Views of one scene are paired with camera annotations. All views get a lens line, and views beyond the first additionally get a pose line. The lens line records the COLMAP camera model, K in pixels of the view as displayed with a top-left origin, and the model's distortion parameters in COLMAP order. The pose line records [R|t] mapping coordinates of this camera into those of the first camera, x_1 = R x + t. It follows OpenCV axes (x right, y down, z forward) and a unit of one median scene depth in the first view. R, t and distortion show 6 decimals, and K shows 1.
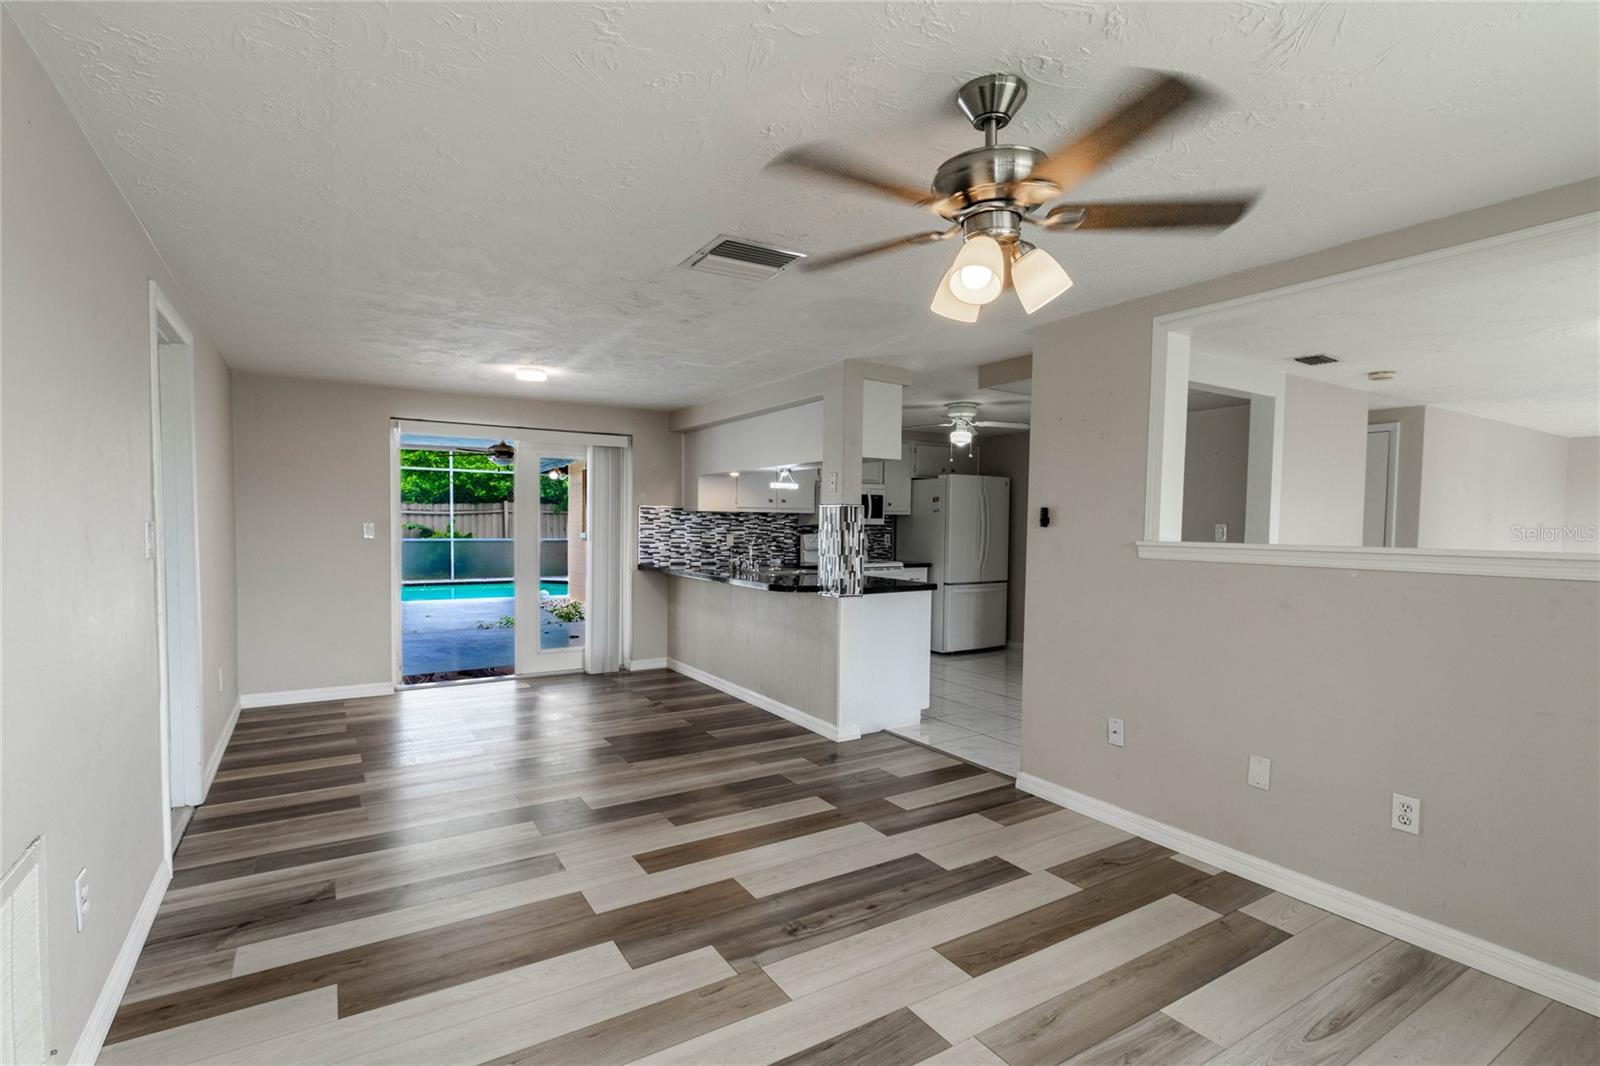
lens RADIAL K [[742.6, 0, 803.3], [0, 742.6, 544.7], [0, 0, 1]] dist [0.004072, 0.000274]
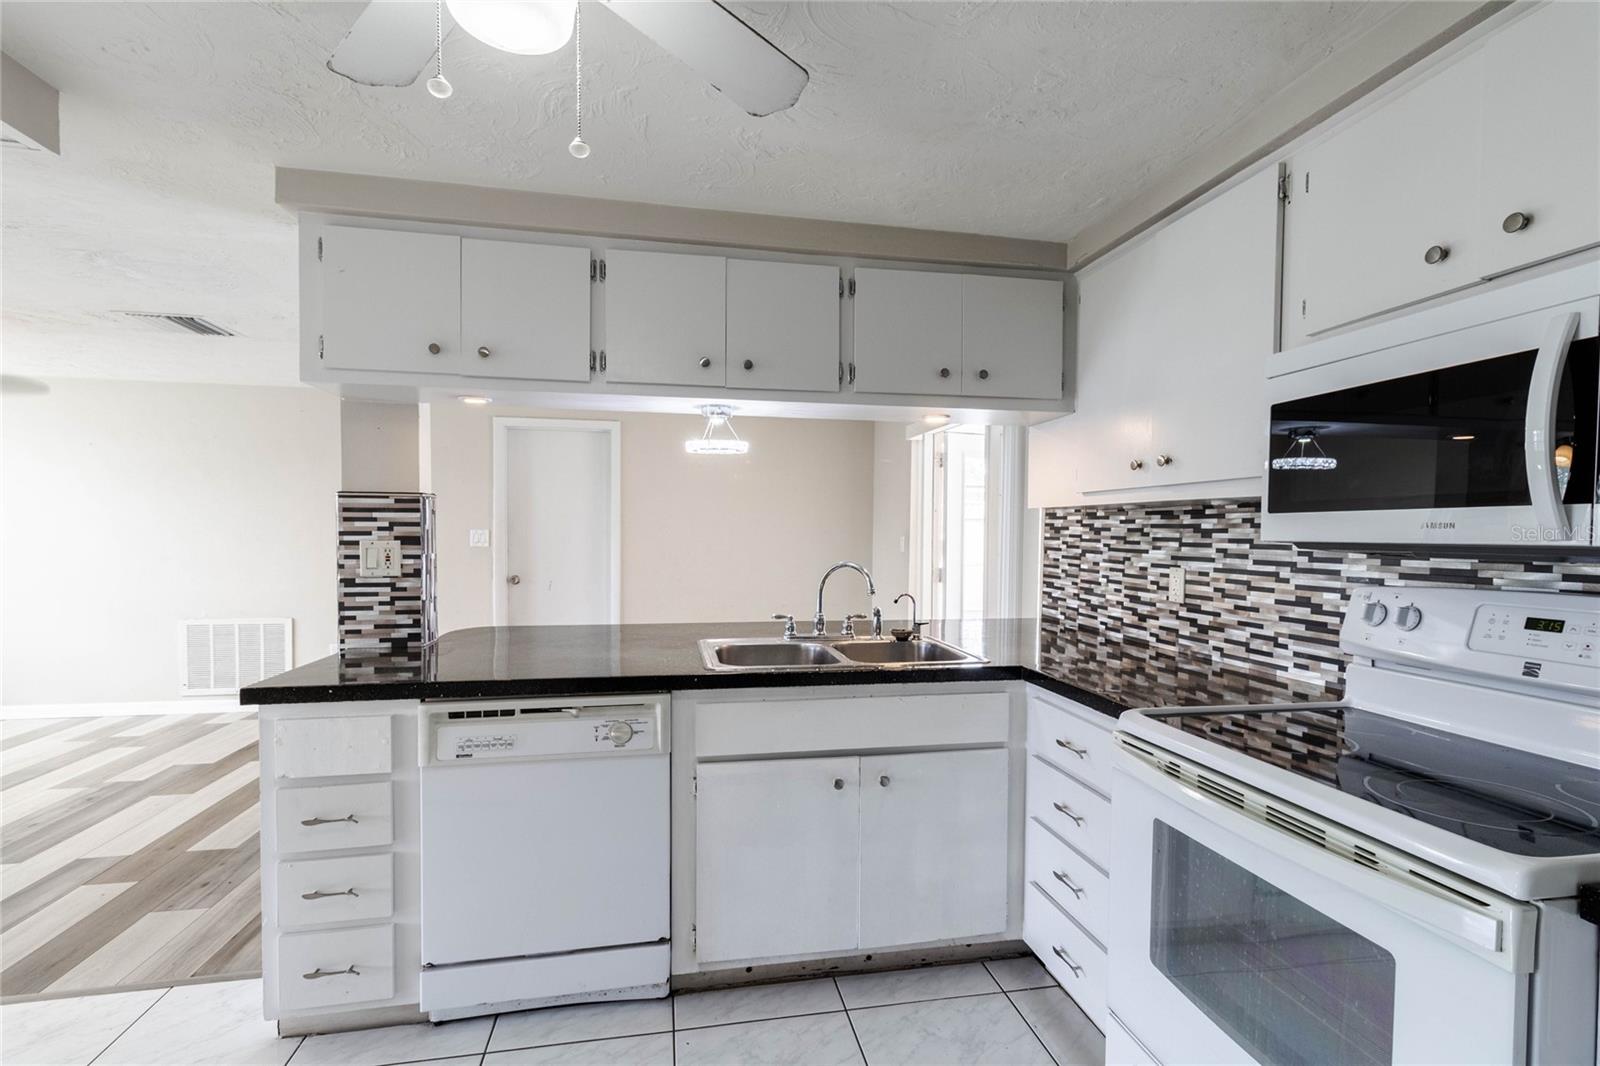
lens RADIAL K [[742.6, 0, 809.2], [0, 742.6, 544.4], [0, 0, 1]] dist [0.004072, 0.000274]
pose [[-0.355592, 0.002099, -0.934639, 0.281217], [-0.043682, 0.998867, 0.018862, -0.023881], [0.933620, 0.047534, -0.355098, 0.926332]]
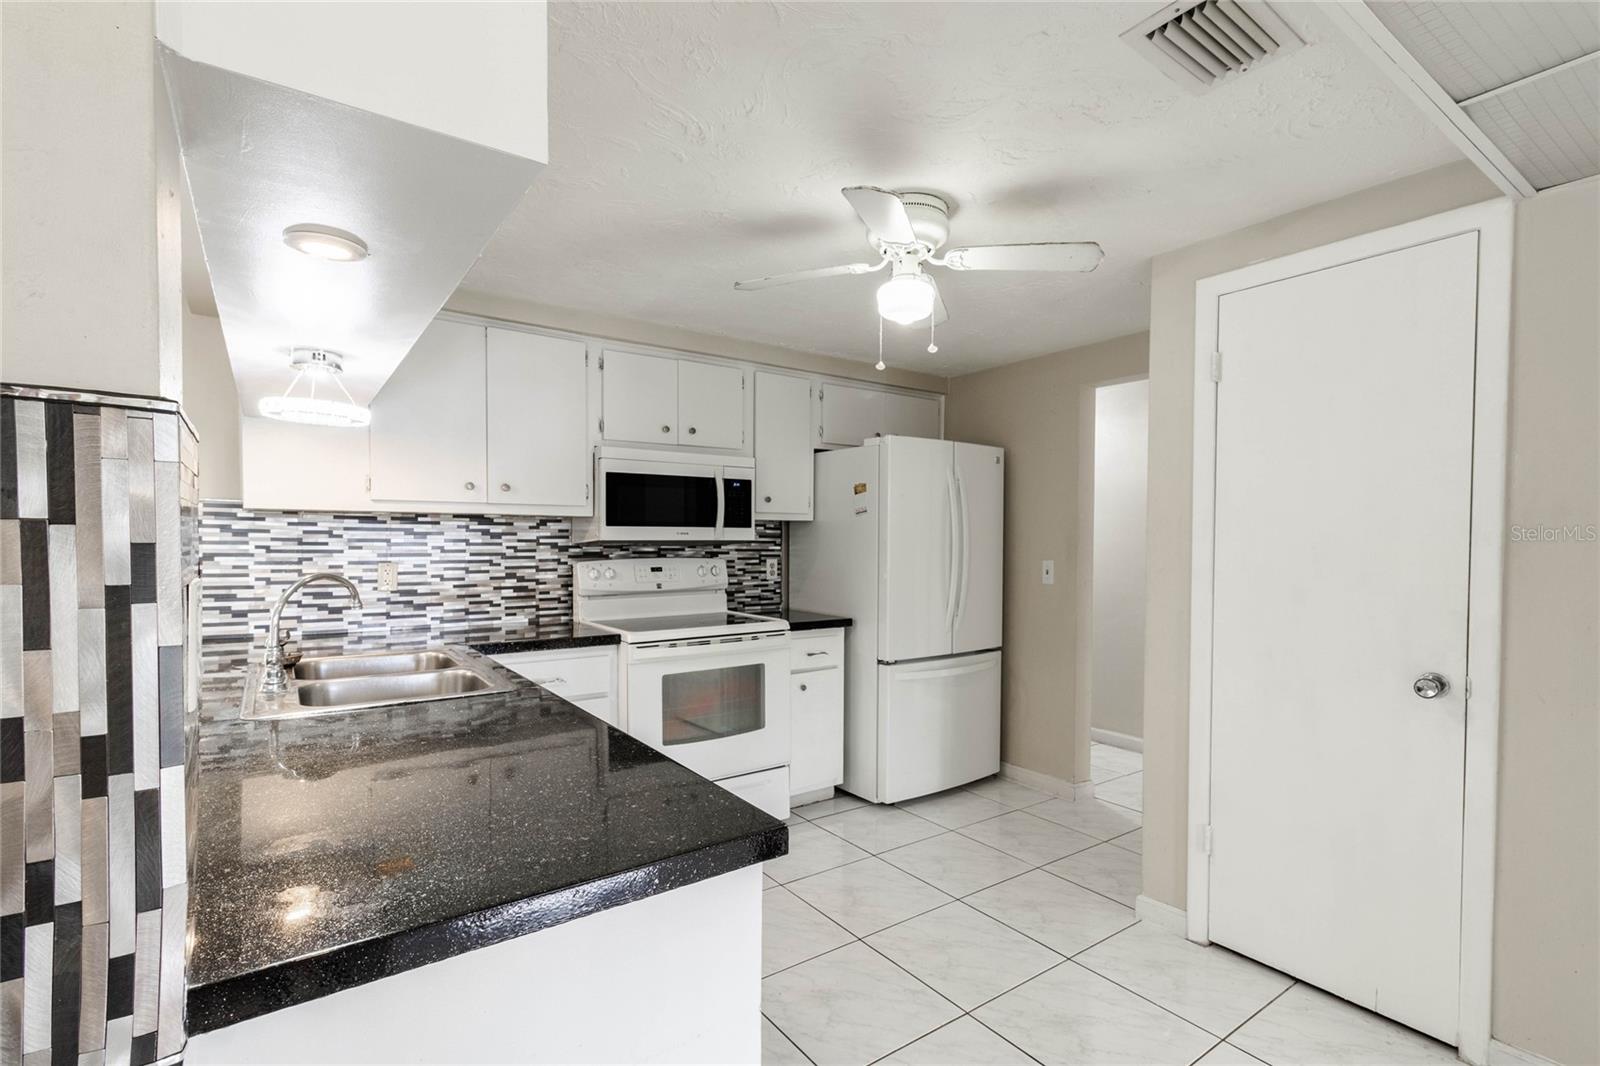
lens RADIAL K [[742.6, 0, 804.5], [0, 742.6, 538.9], [0, 0, 1]] dist [0.004072, 0.000274]
pose [[0.998114, -0.004969, 0.061185, 0.115154], [0.006760, 0.999554, -0.029092, -0.013970], [-0.061014, 0.029451, 0.997702, 0.528416]]
